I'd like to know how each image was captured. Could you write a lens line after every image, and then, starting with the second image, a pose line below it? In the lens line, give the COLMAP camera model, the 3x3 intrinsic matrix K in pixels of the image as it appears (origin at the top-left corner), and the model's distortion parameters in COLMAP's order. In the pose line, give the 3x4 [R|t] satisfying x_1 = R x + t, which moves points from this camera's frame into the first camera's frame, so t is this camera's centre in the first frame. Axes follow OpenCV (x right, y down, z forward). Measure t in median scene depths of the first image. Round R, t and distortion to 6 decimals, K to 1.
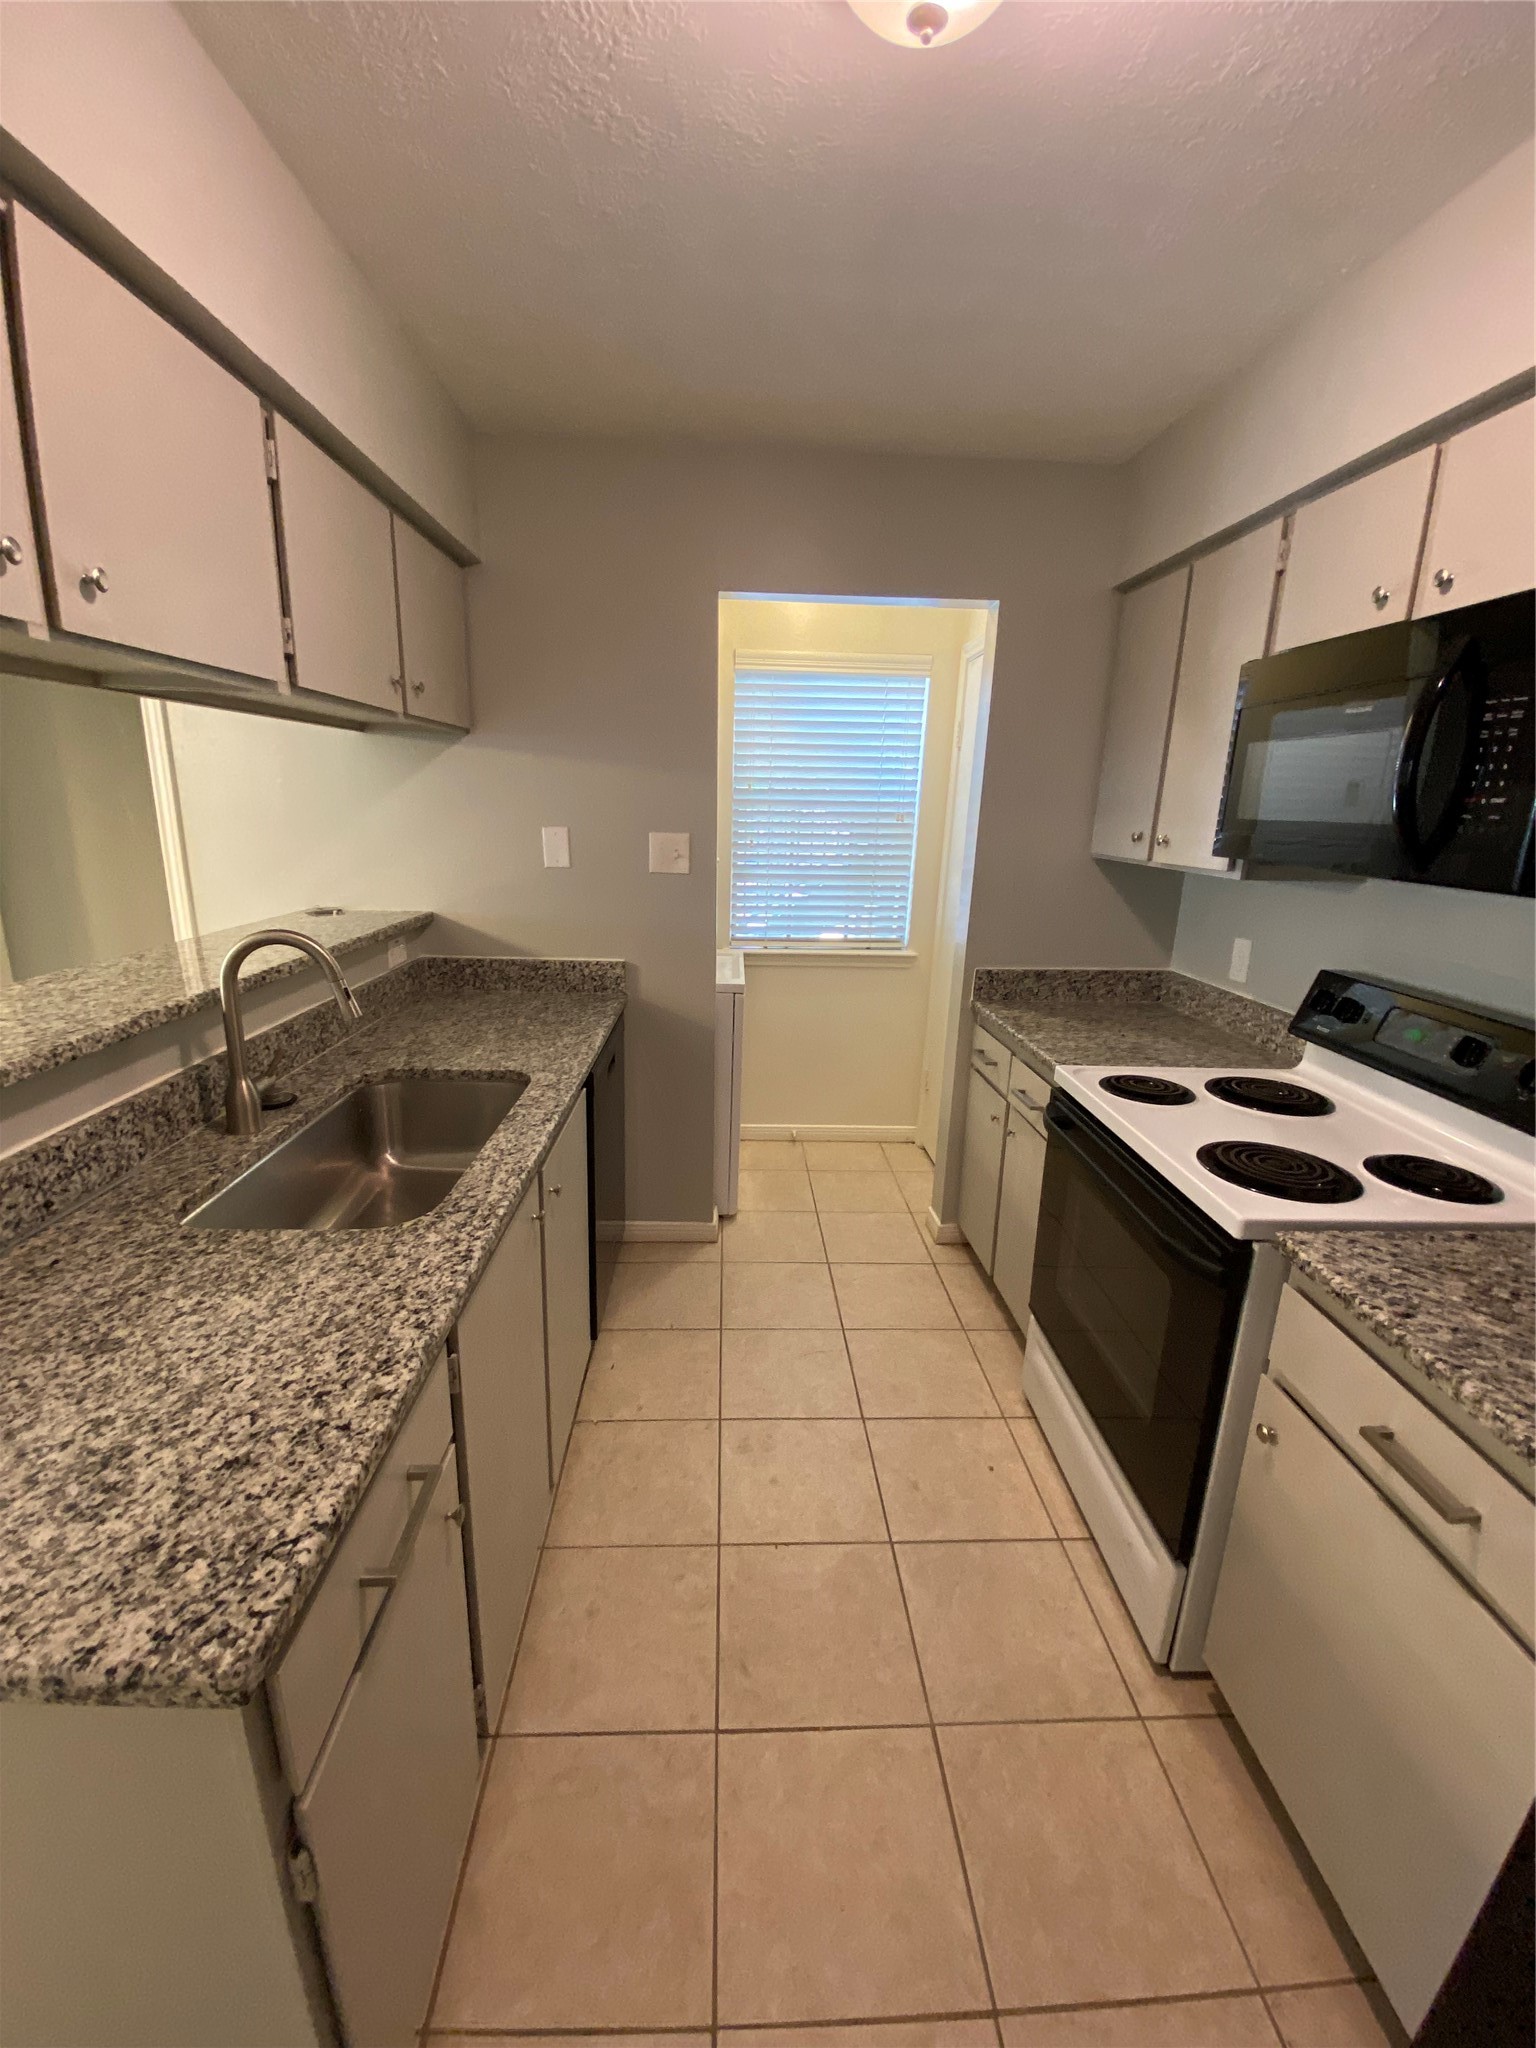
lens RADIAL K [[824.4, 0, 763.5], [0, 824.4, 1024.1], [0, 0, 1]] dist [0.011847, -0.010864]
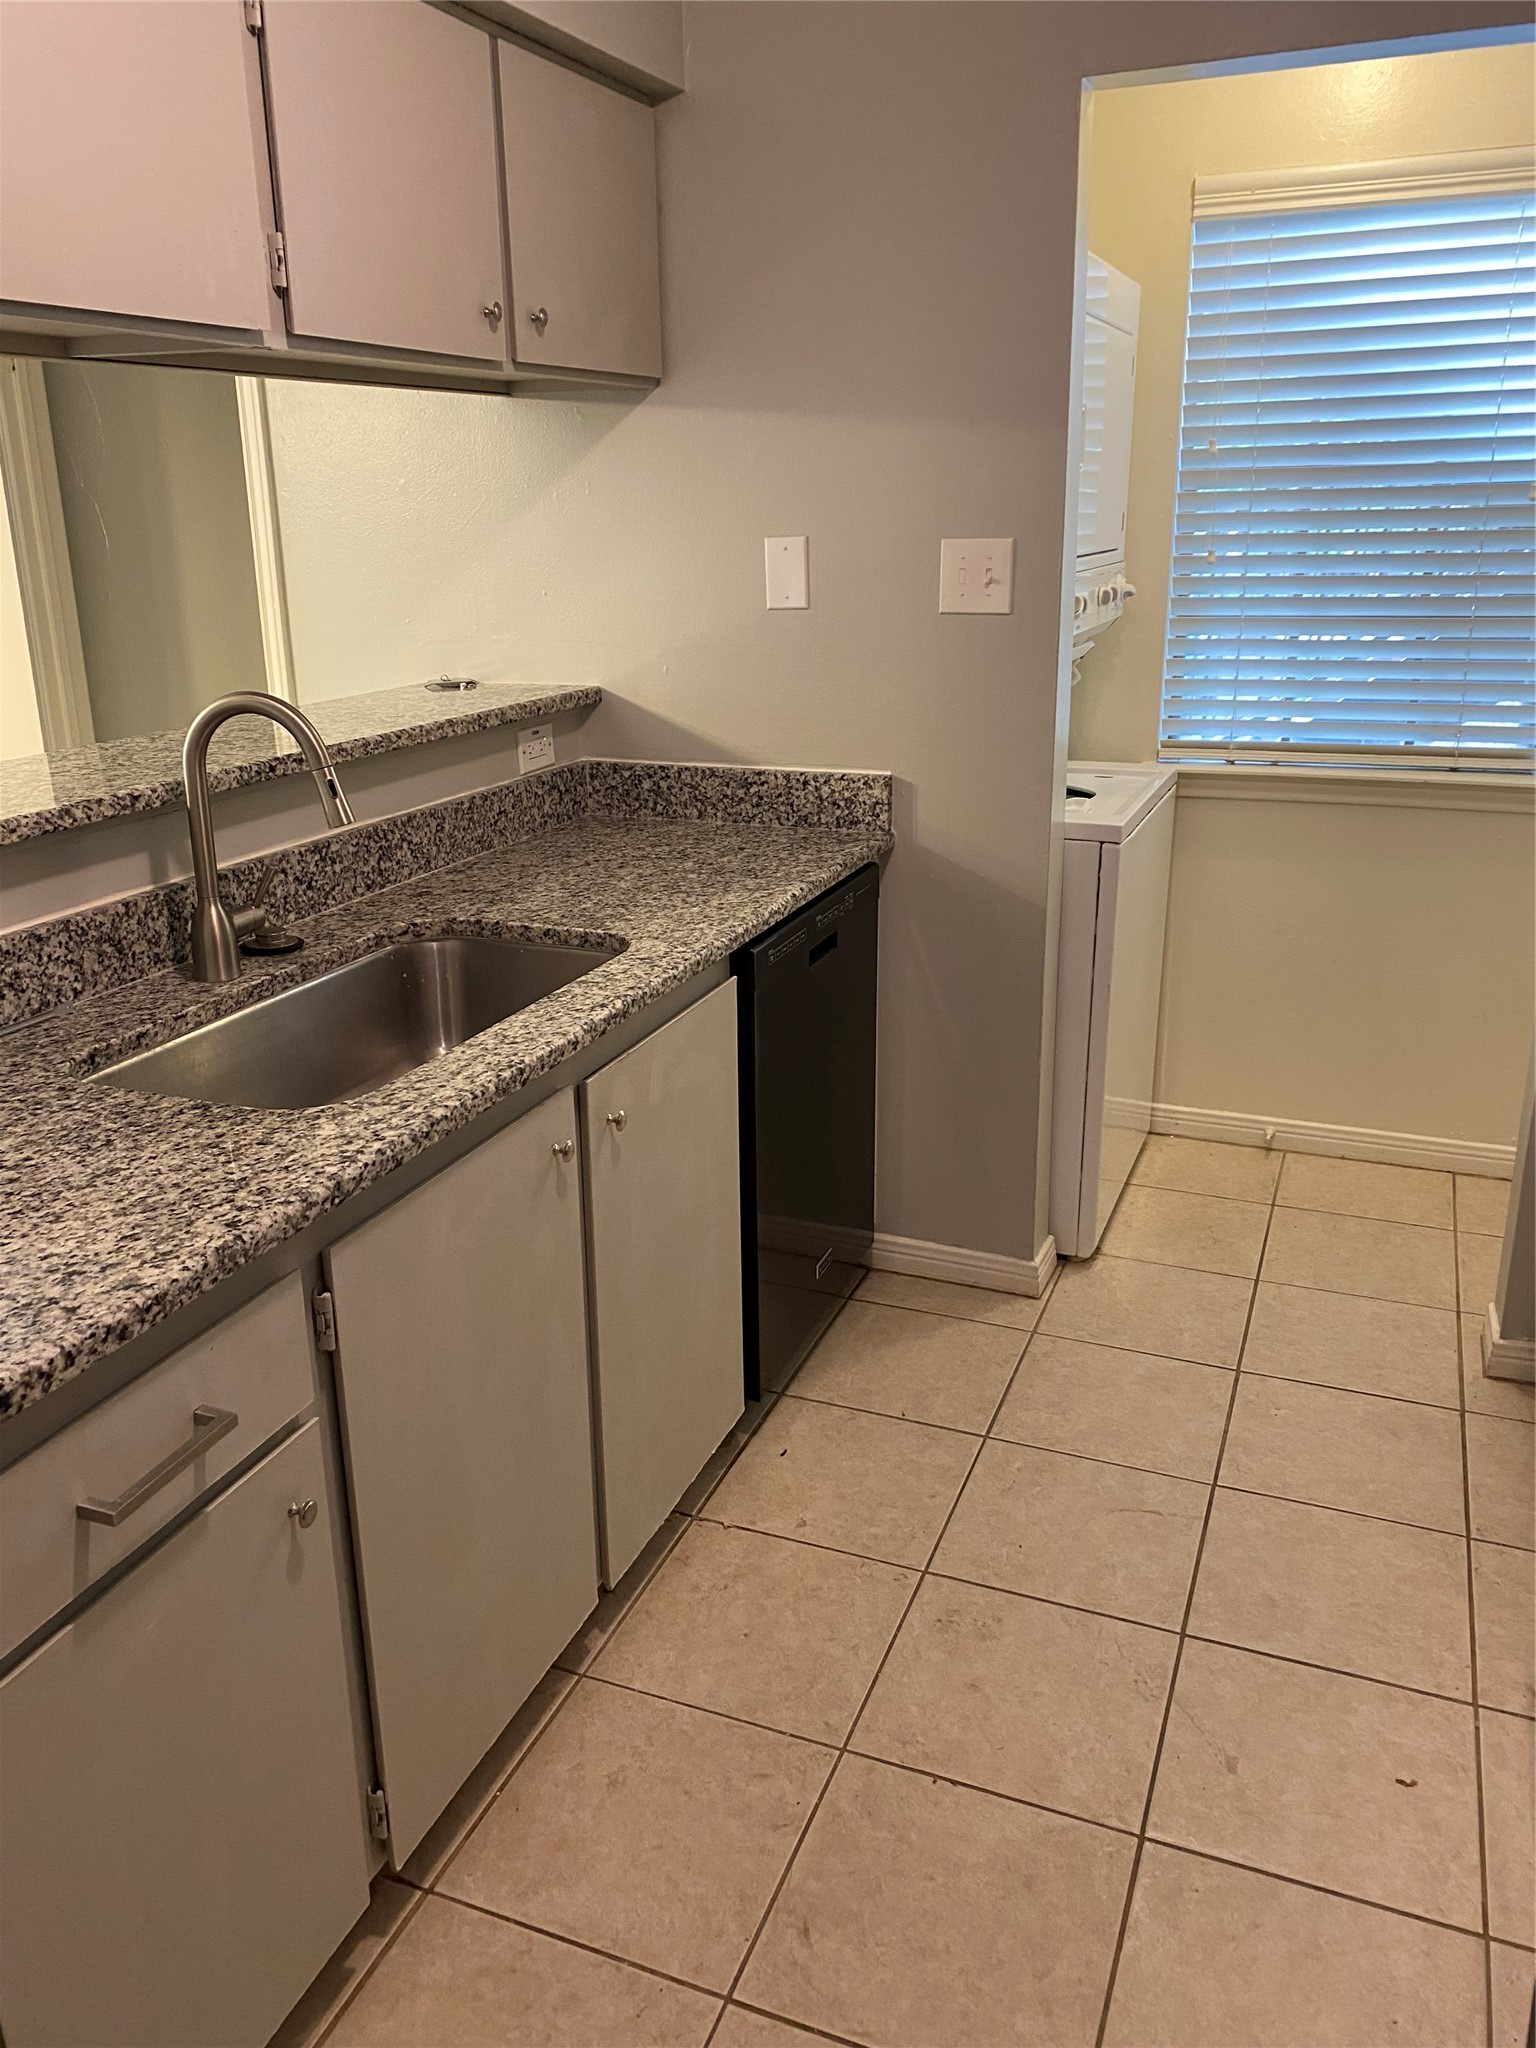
lens RADIAL K [[1554.6, 0, 758.5], [0, 1554.6, 1010.9], [0, 0, 1]] dist [0.037465, -0.055630]
pose [[0.908411, 0.086730, -0.408984, 0.277458], [-0.066141, 0.995739, 0.064252, 0.030970], [0.412814, -0.031317, 0.910277, -0.024476]]
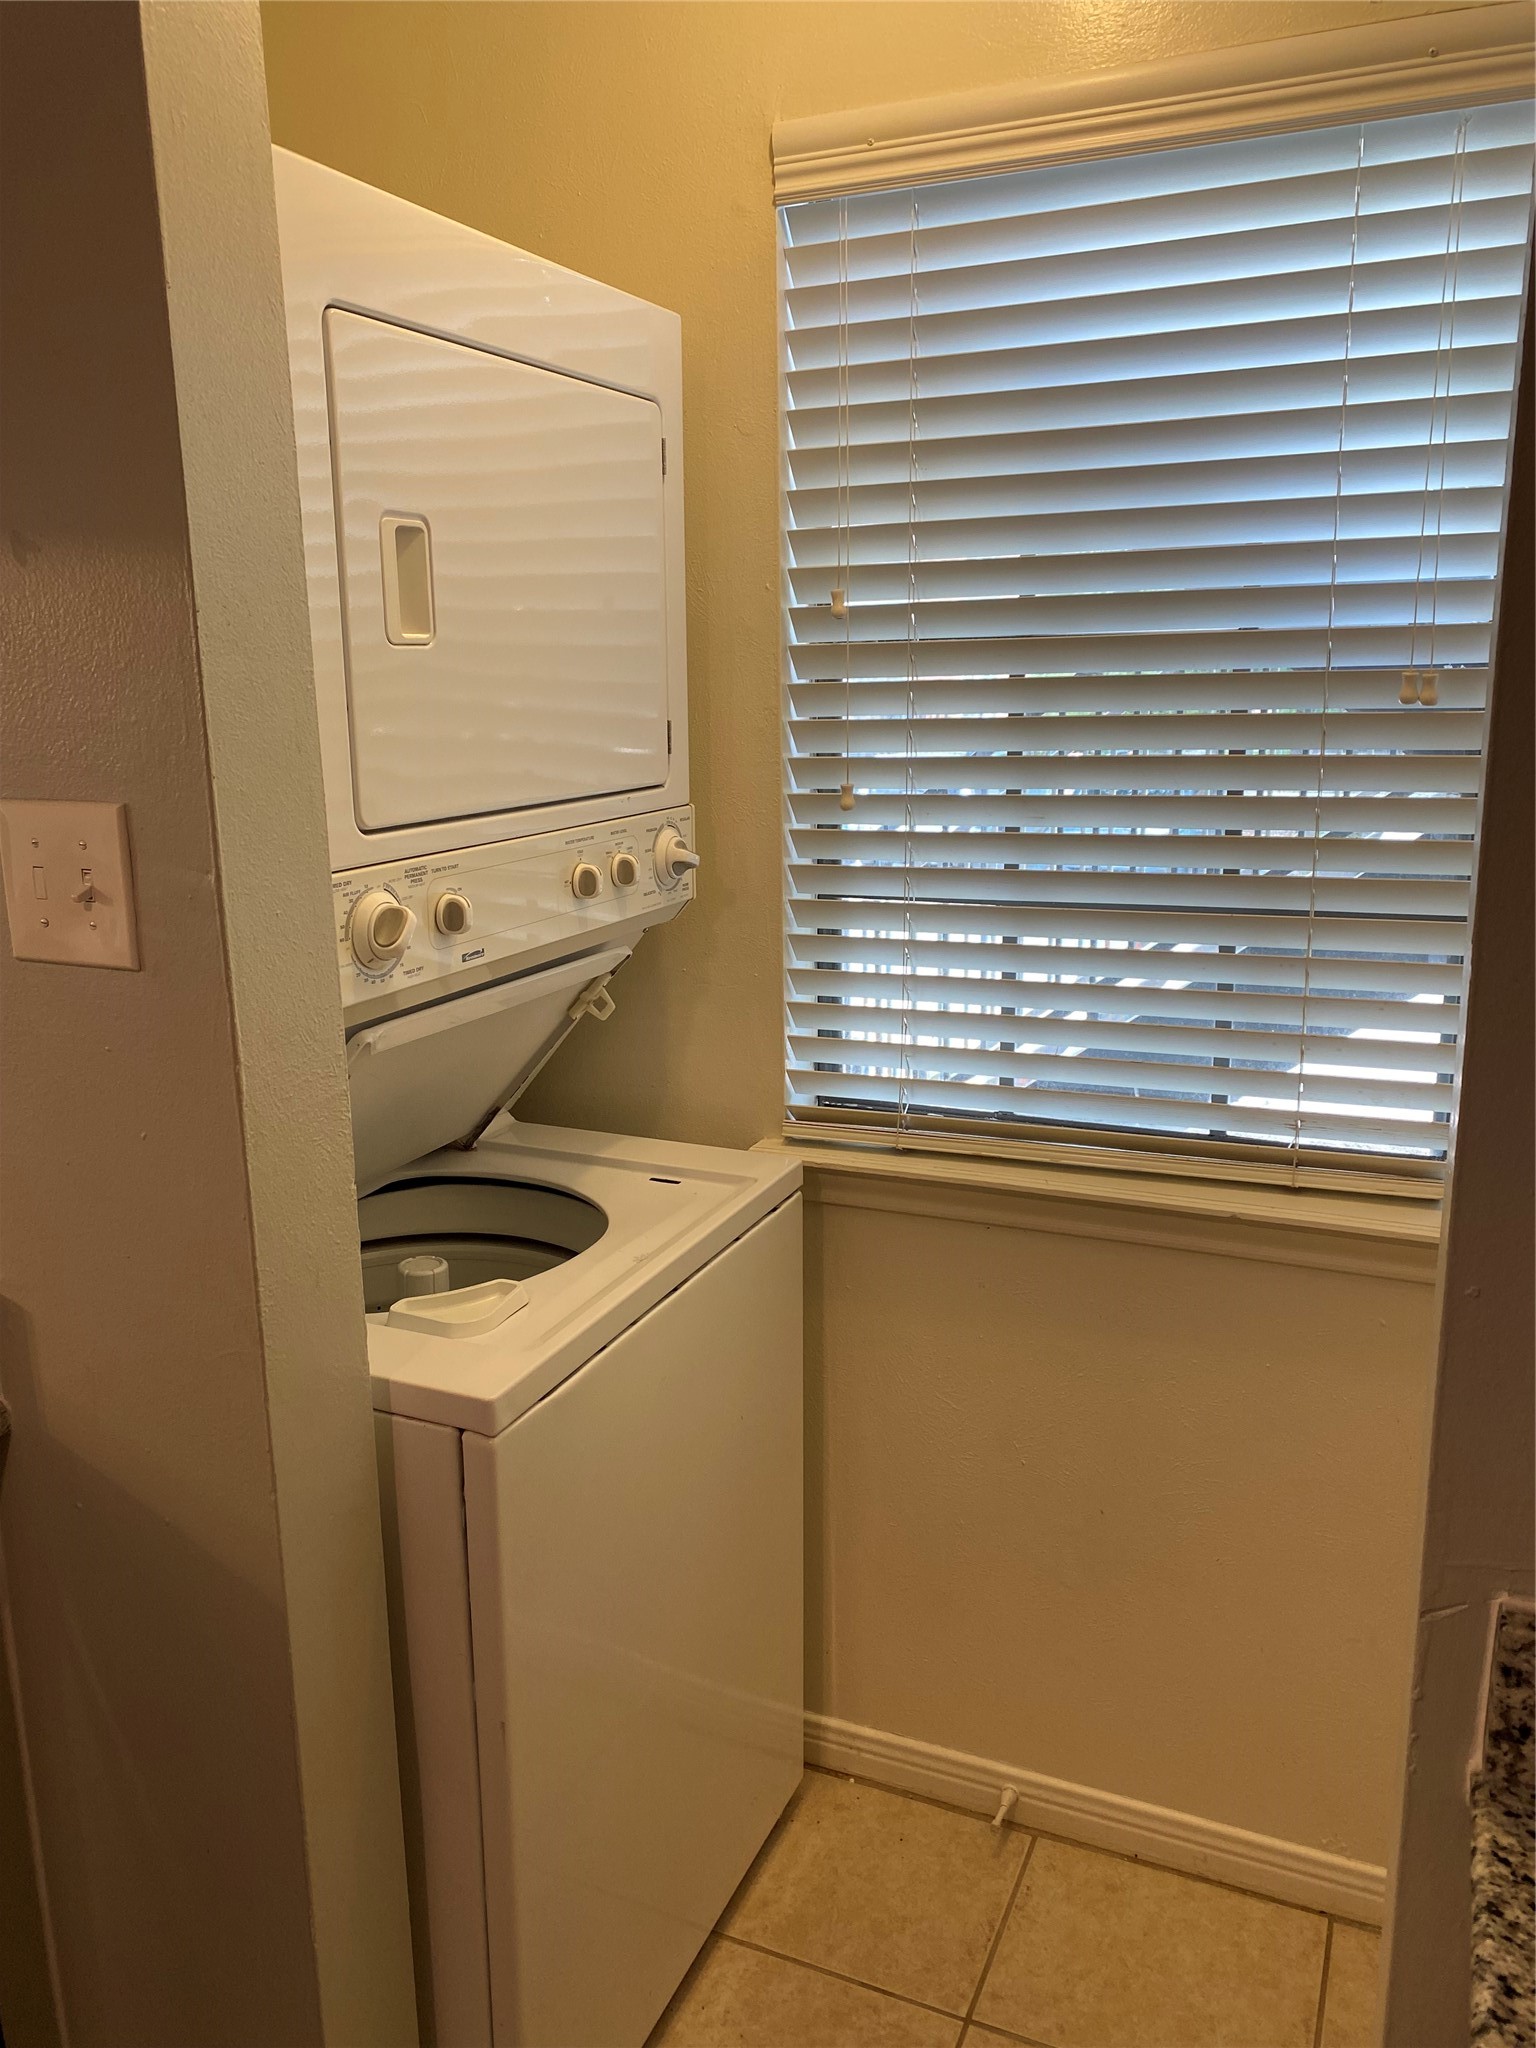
lens RADIAL K [[1554.6, 0, 758.5], [0, 1554.6, 999.1], [0, 0, 1]] dist [0.037465, -0.055630]
pose [[0.893500, 0.057146, -0.445412, 0.368986], [-0.078498, 0.996474, -0.029621, -0.239488], [0.442149, 0.061430, 0.894835, 0.920829]]
